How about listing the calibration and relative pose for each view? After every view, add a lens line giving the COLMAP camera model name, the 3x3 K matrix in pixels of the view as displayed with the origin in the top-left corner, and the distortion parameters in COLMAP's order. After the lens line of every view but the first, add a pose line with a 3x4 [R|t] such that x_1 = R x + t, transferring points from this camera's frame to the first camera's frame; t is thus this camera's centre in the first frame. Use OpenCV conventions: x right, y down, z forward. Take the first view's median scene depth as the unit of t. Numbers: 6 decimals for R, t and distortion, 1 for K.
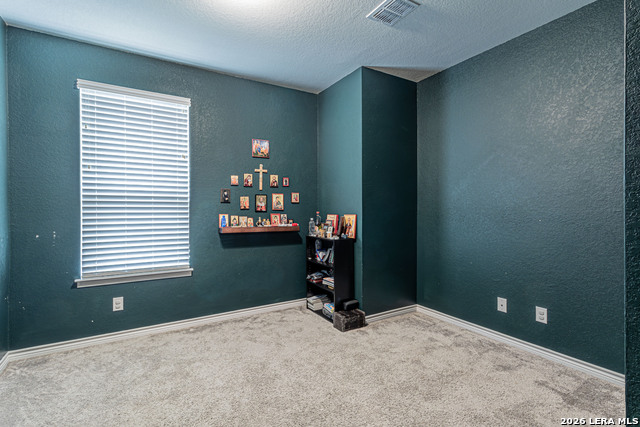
lens RADIAL K [[300.5, 0, 325.0], [0, 300.5, 209.4], [0, 0, 1]] dist [0.000570, 0.000019]
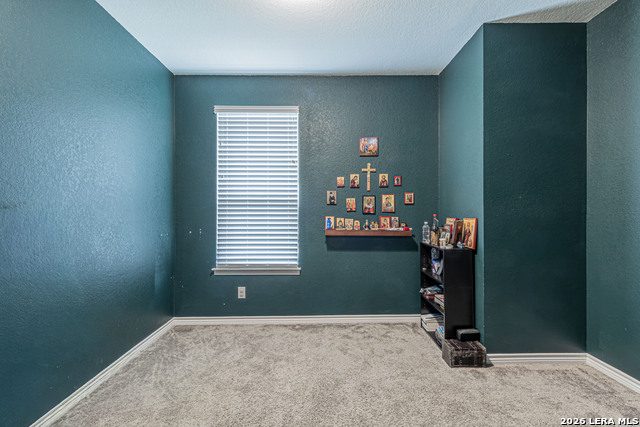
lens RADIAL K [[300.5, 0, 325.0], [0, 300.5, 209.4], [0, 0, 1]] dist [0.000570, 0.000019]
pose [[0.861967, -0.003380, -0.506953, 0.161335], [-0.000032, 0.999977, -0.006723, 0.000031], [0.506964, 0.005811, 0.861948, 0.140217]]
